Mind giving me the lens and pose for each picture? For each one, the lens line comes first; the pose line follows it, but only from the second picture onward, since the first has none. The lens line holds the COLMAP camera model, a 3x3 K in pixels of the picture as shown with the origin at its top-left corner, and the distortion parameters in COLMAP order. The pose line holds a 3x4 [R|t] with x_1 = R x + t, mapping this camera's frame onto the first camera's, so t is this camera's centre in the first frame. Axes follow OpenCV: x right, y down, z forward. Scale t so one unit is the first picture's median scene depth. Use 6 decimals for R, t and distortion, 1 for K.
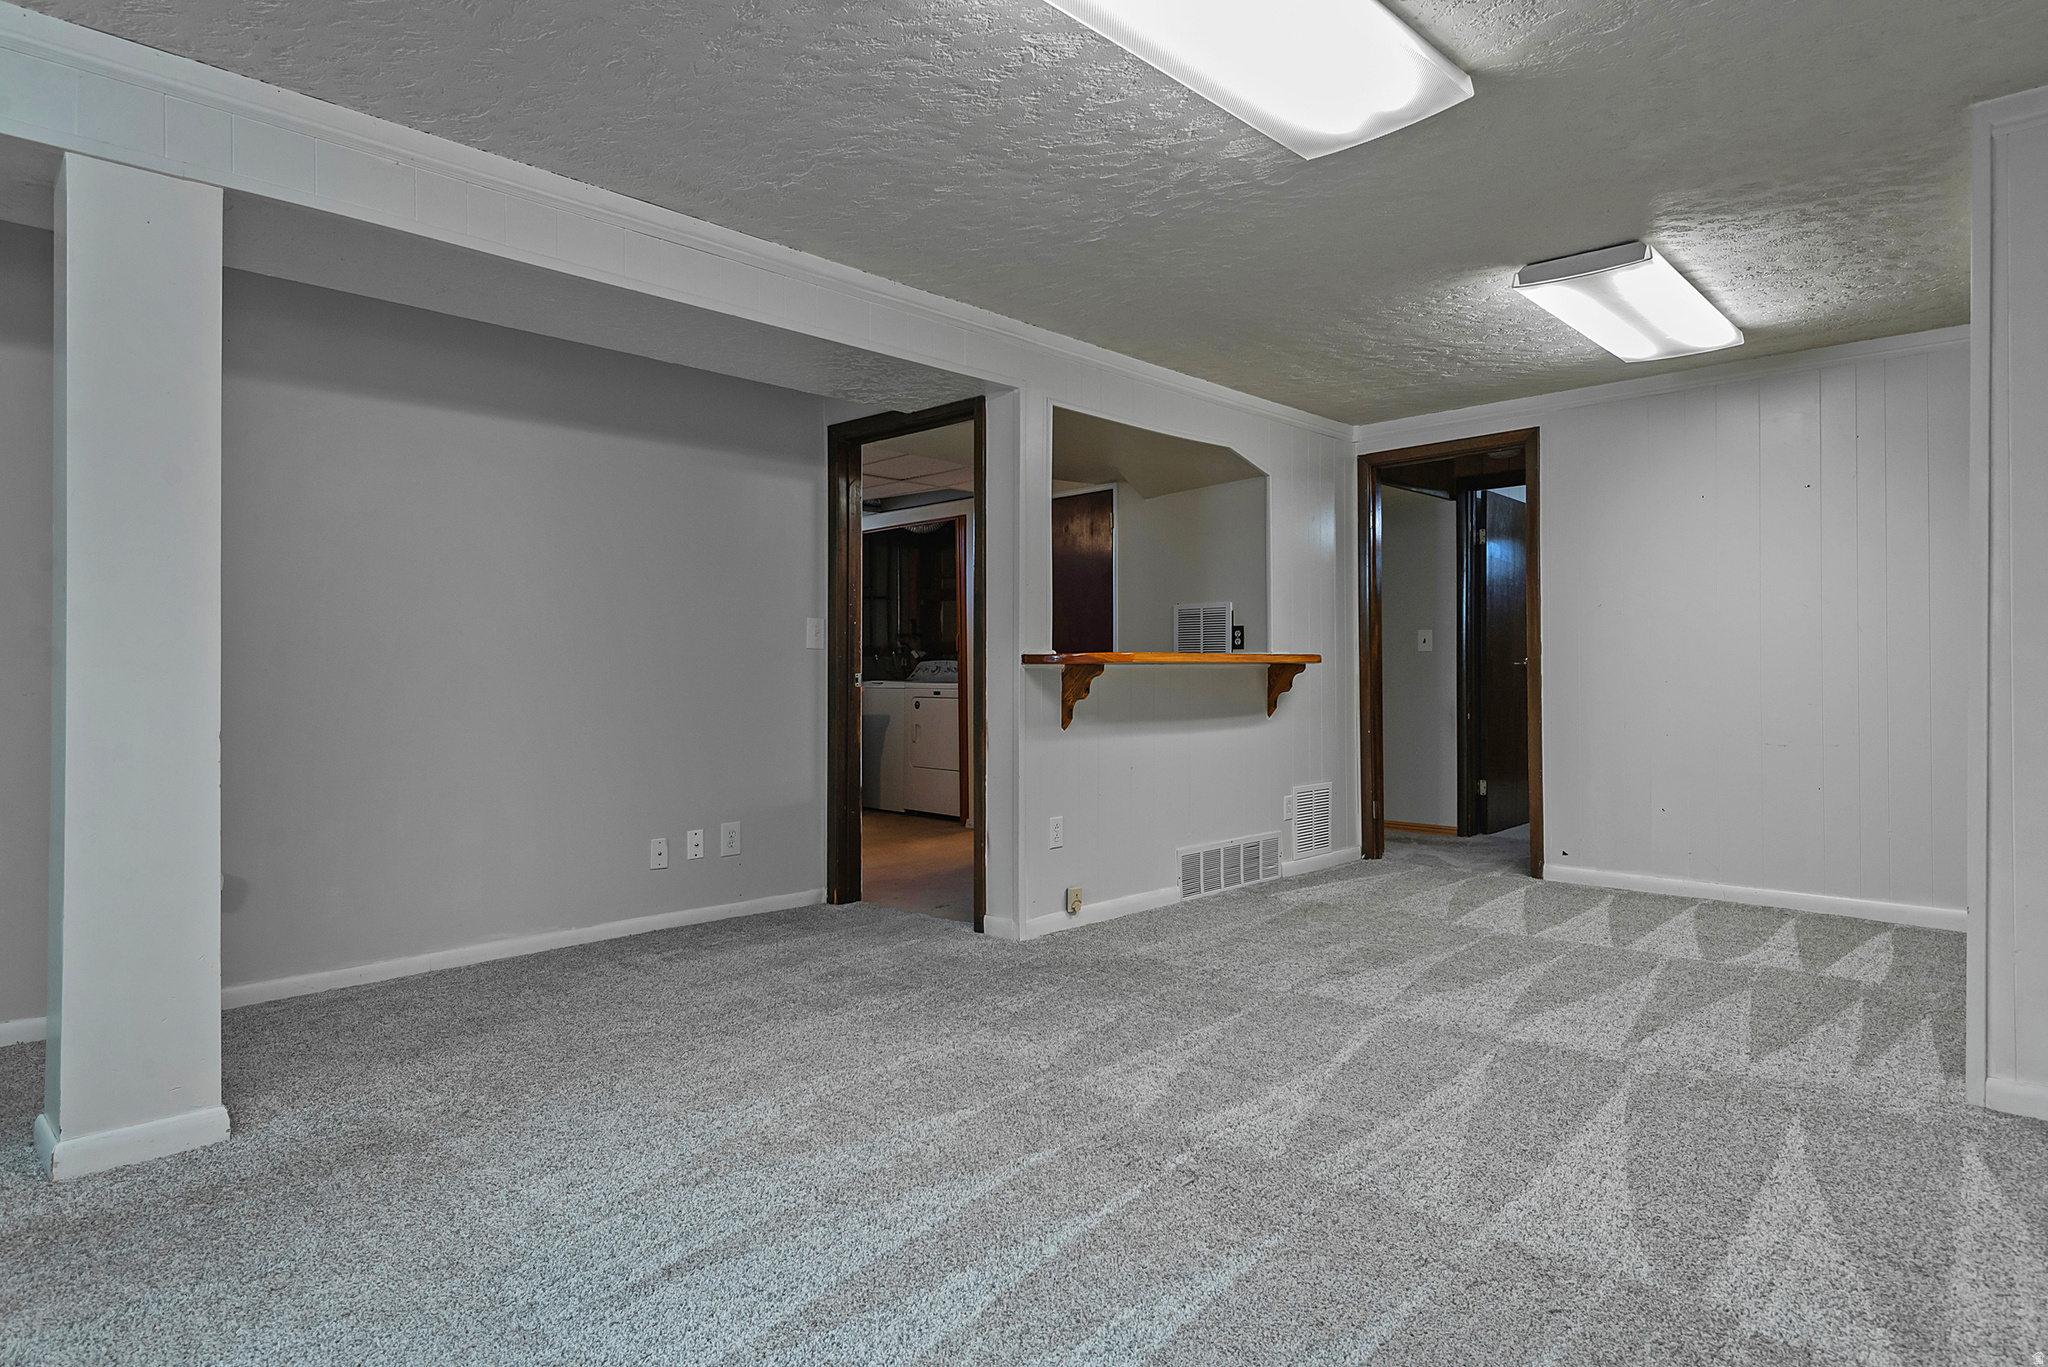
lens RADIAL K [[1282.0, 0, 1030.7], [0, 1282.0, 676.8], [0, 0, 1]] dist [0.003962, 0.000679]
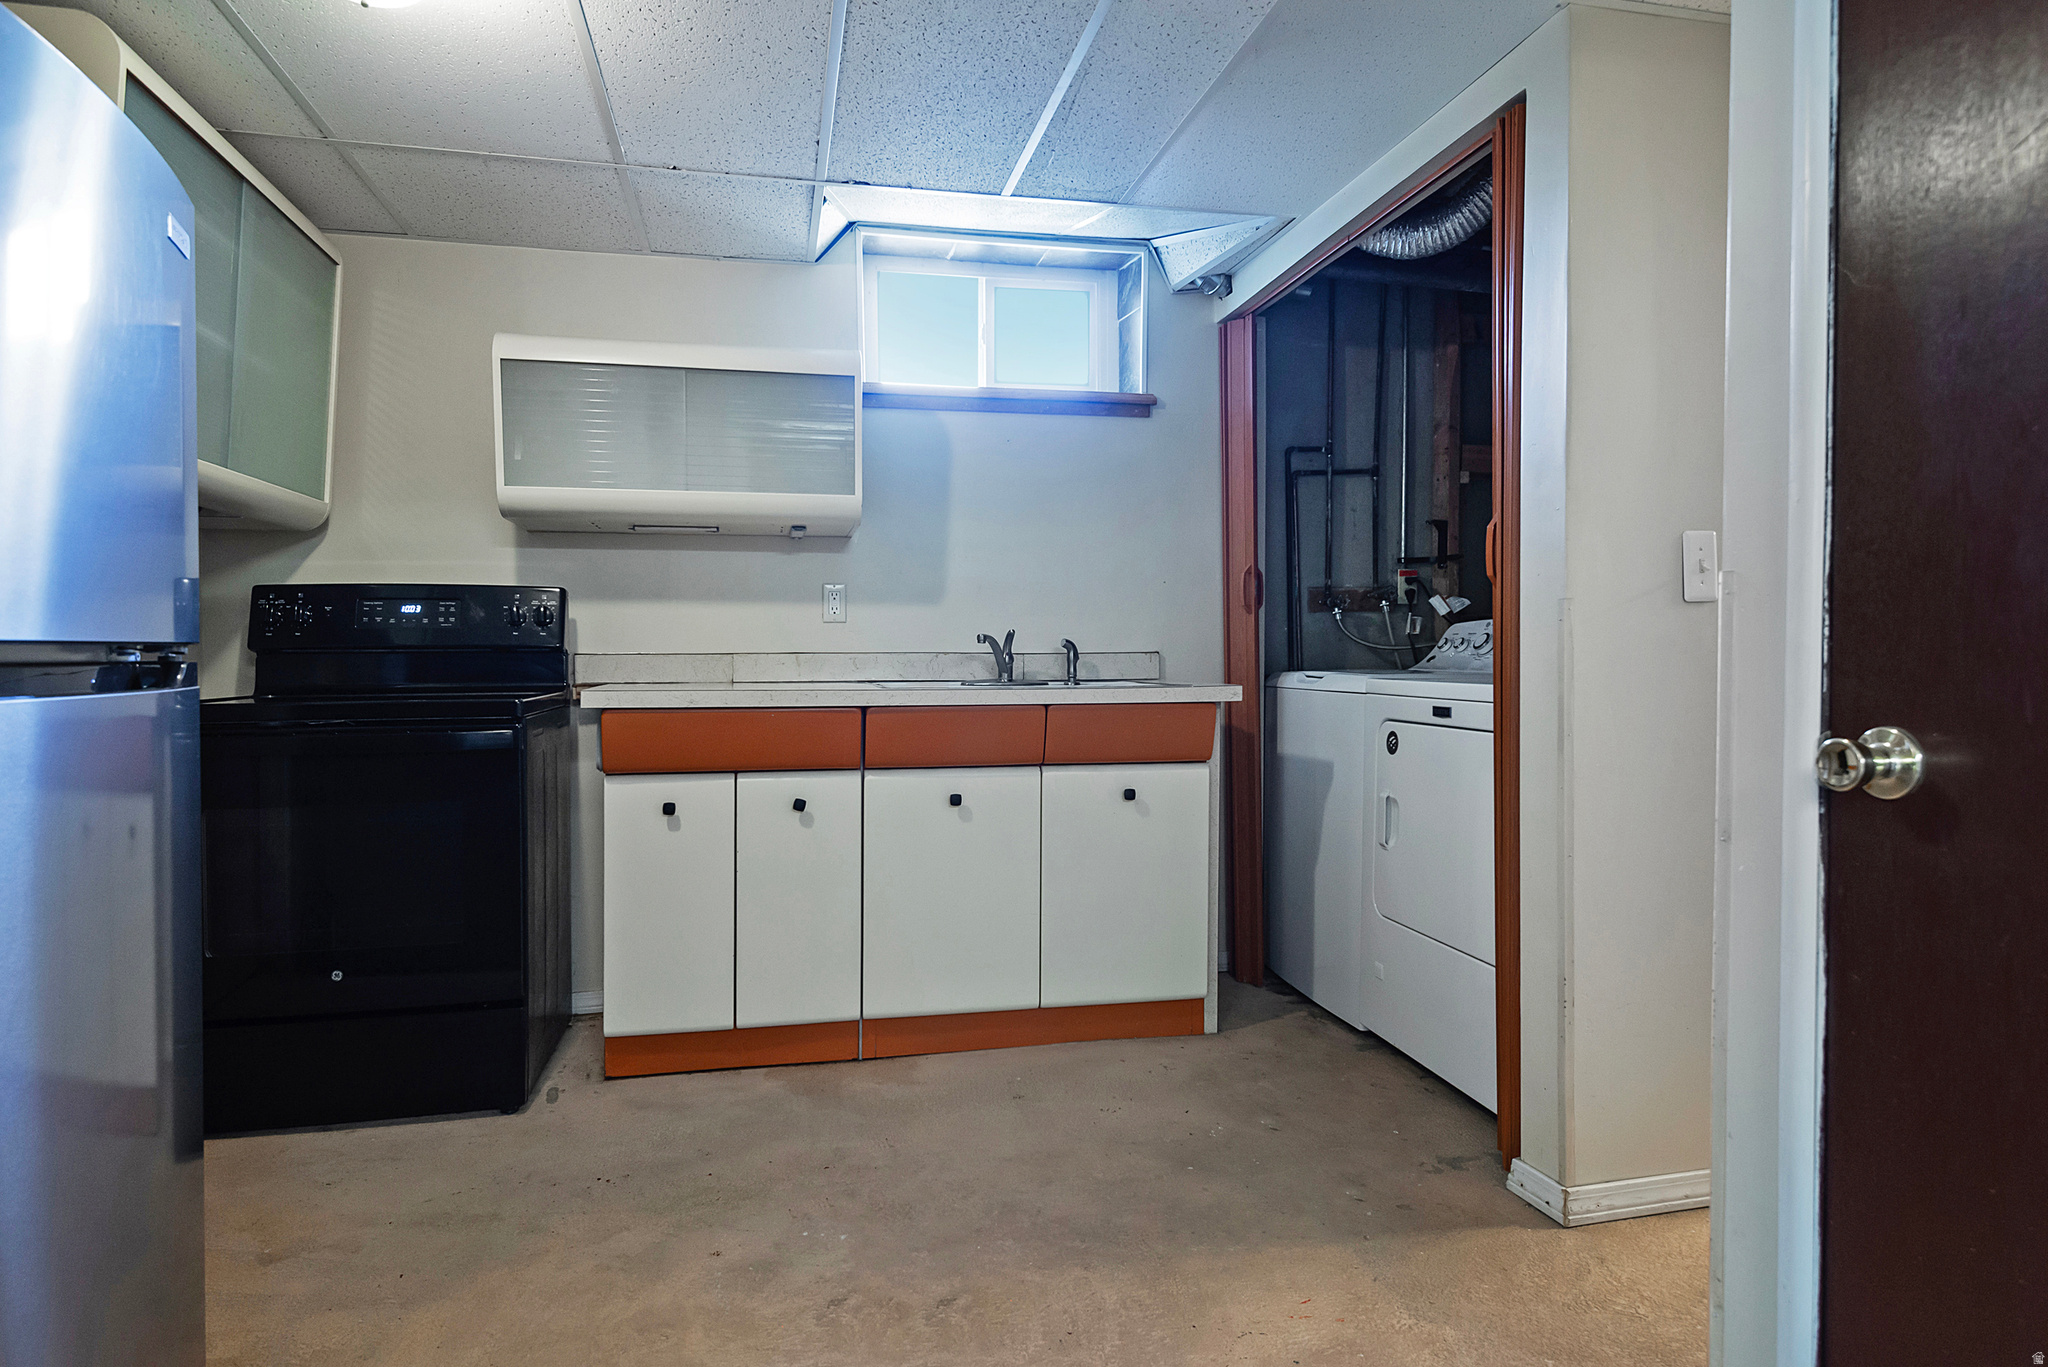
lens RADIAL K [[1074.0, 0, 1069.7], [0, 1074.0, 674.9], [0, 0, 1]] dist [0.027721, -0.010862]
pose [[0.820471, 0.009897, -0.571602, 0.006834], [-0.002960, 0.999910, 0.013064, -0.000088], [0.571680, -0.009026, 0.820427, 0.661847]]
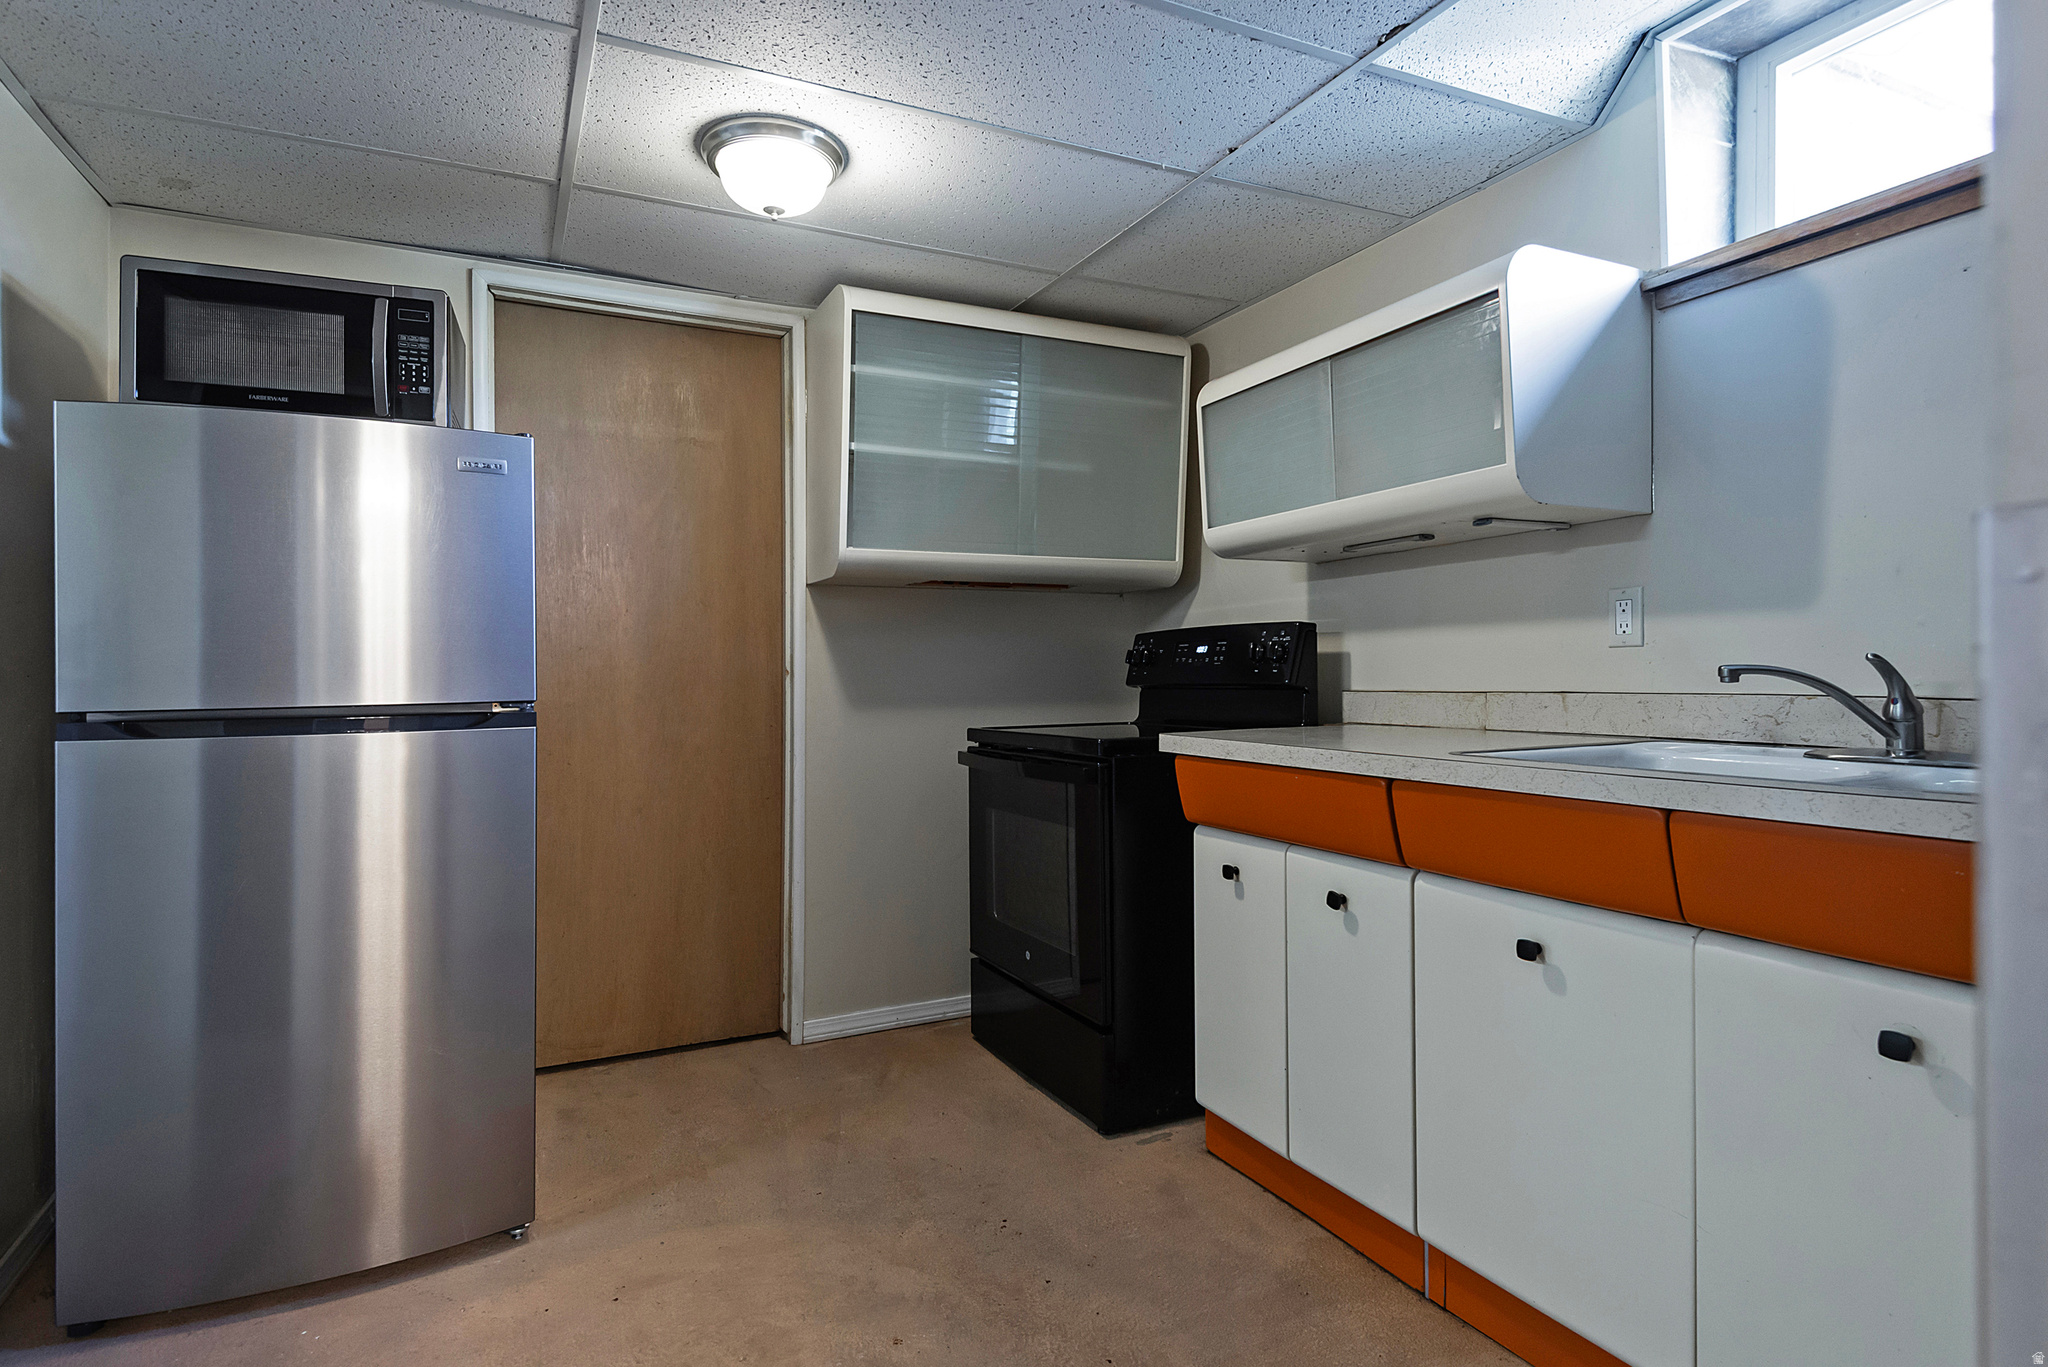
lens RADIAL K [[1056.7, 0, 1051.5], [0, 1056.7, 663.0], [0, 0, 1]] dist [-0.002551, -0.005739]
pose [[-0.375489, -0.009328, -0.926780, 0.000225], [-0.002154, 0.999955, -0.009191, -0.006898], [0.926824, -0.001455, -0.375492, 0.891734]]
